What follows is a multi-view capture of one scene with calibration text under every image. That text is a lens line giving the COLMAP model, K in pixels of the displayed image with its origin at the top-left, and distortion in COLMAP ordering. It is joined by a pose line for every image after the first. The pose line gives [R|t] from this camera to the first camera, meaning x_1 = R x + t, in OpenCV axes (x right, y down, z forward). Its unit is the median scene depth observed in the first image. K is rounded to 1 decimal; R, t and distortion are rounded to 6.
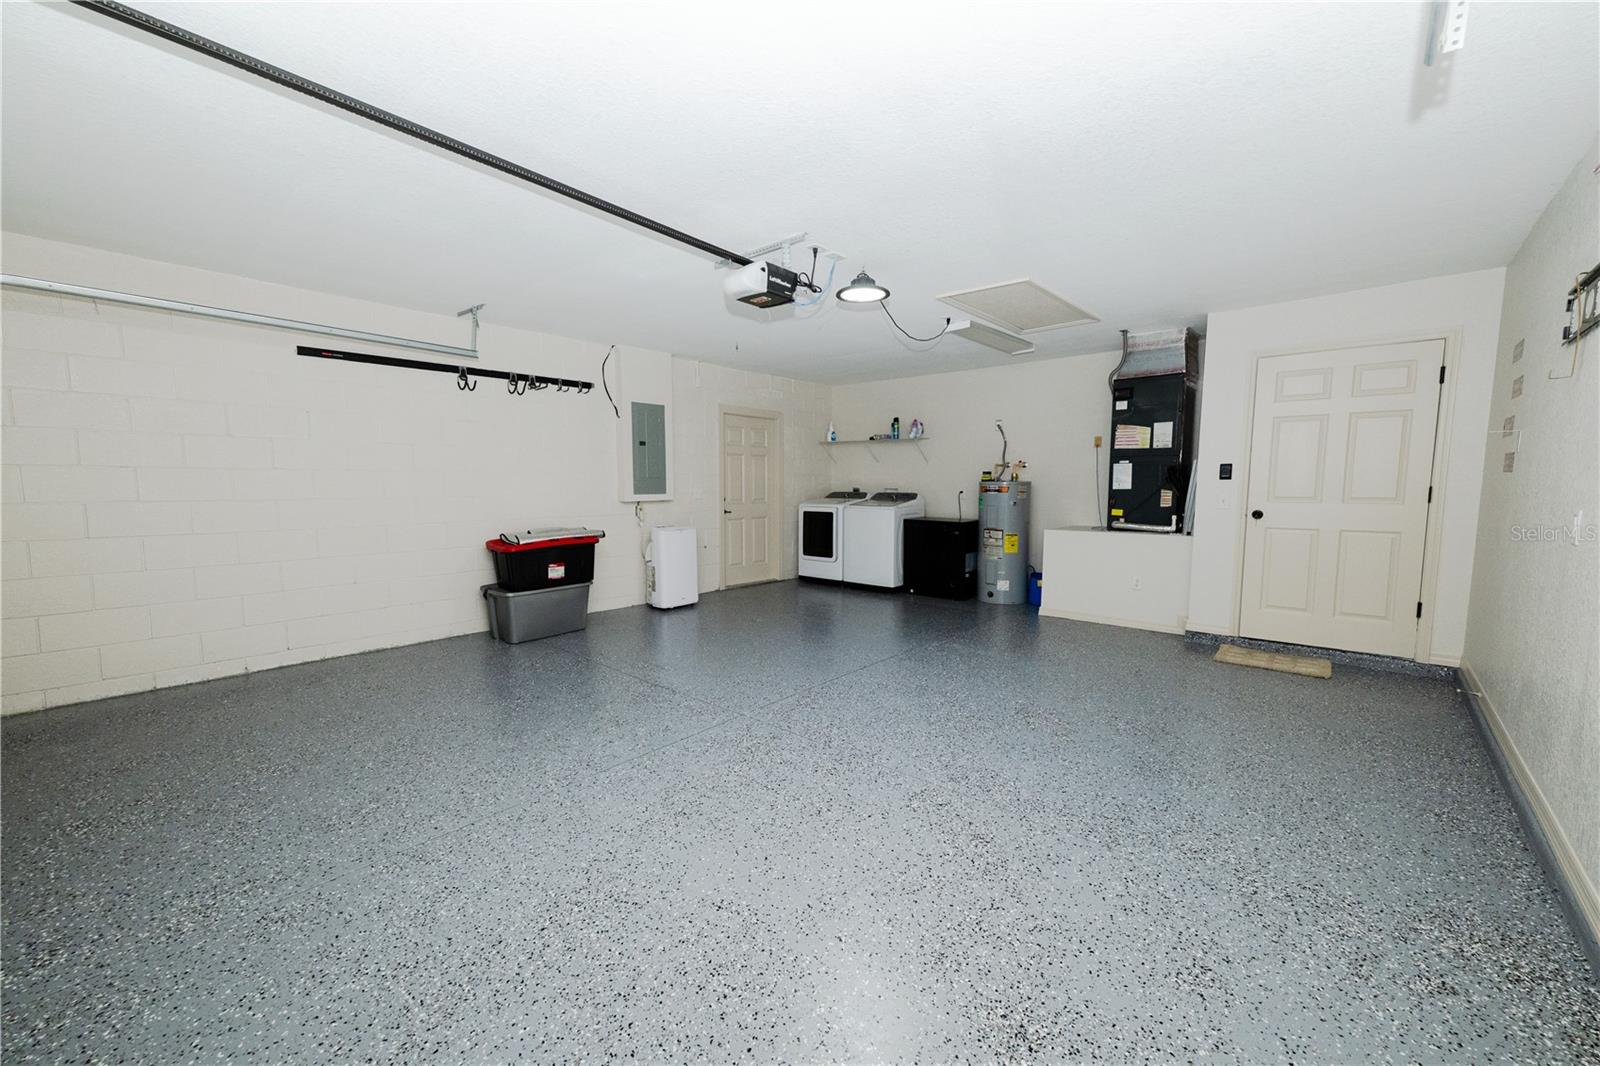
lens RADIAL K [[627.7, 0, 800.4], [0, 627.7, 537.1], [0, 0, 1]] dist [0.021751, -0.000930]
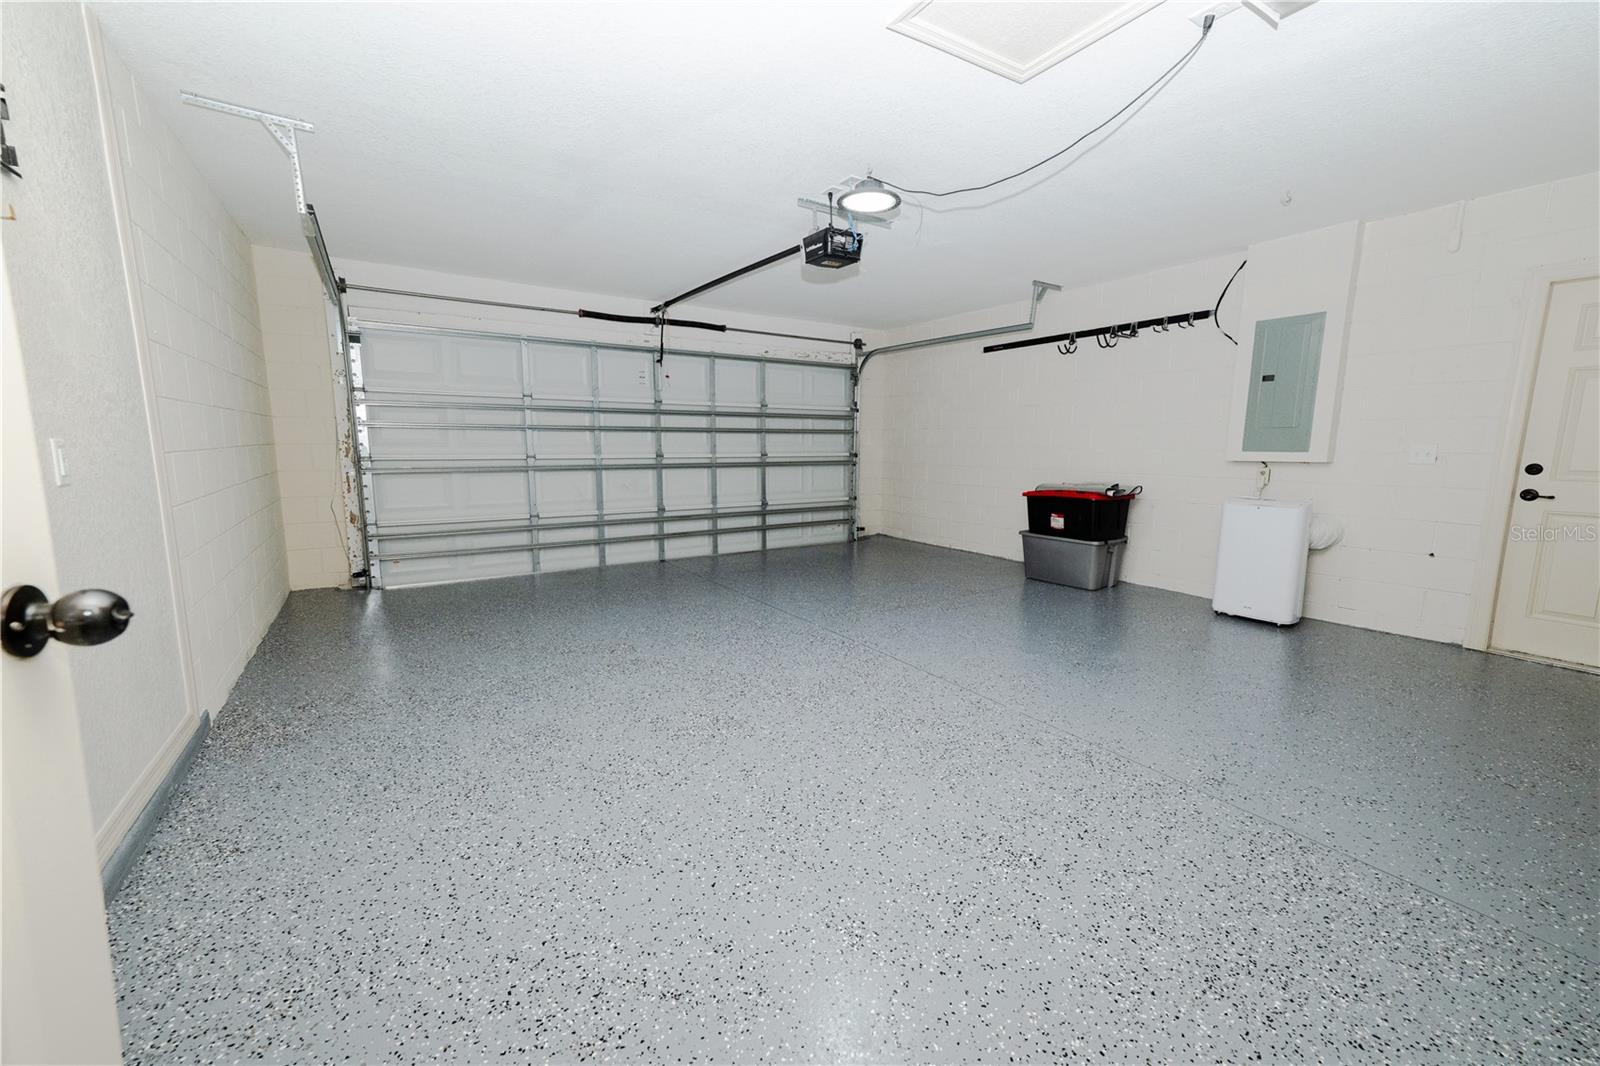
lens RADIAL K [[627.7, 0, 797.7], [0, 627.7, 530.1], [0, 0, 1]] dist [0.021751, -0.000930]
pose [[-0.270825, 0.131956, -0.953541, 0.669431], [-0.093820, 0.982226, 0.162572, -0.056410], [0.958046, 0.133490, -0.253632, 0.802666]]
